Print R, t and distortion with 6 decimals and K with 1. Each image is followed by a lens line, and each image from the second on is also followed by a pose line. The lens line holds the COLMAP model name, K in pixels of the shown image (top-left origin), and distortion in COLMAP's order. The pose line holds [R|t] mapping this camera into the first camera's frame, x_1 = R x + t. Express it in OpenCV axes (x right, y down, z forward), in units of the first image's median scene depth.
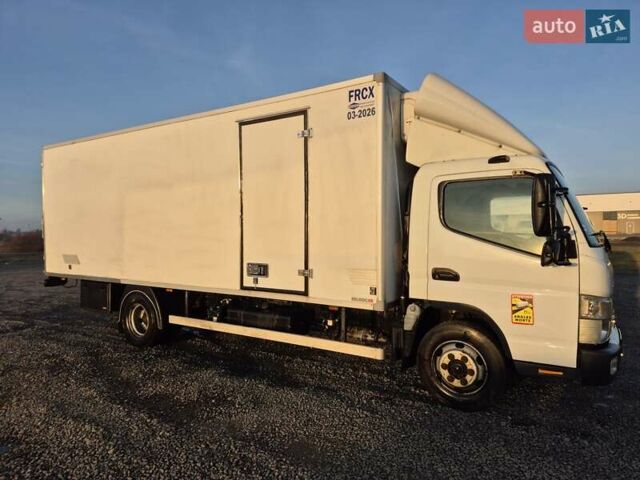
lens RADIAL K [[427.2, 0, 320.0], [0, 427.2, 240.0], [0, 0, 1]] dist [0.070258, -0.001810]
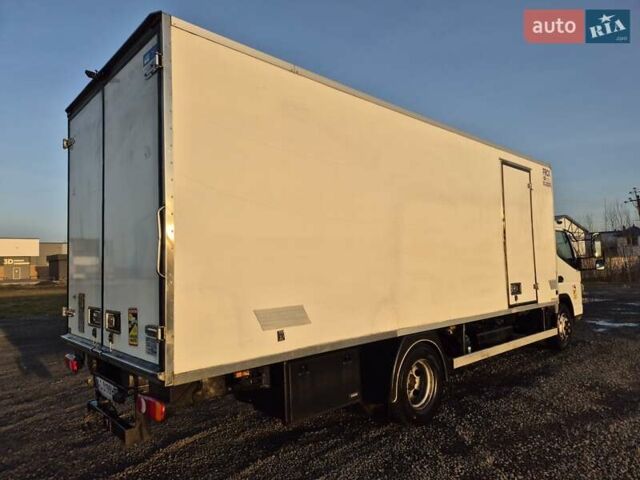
lens RADIAL K [[427.2, 0, 320.0], [0, 427.2, 240.0], [0, 0, 1]] dist [0.070258, -0.001810]
pose [[0.250677, 0.055658, 0.966470, -1.276420], [0.047758, 0.996419, -0.069770, -0.005296], [-0.966892, 0.063646, 0.247121, 1.079212]]
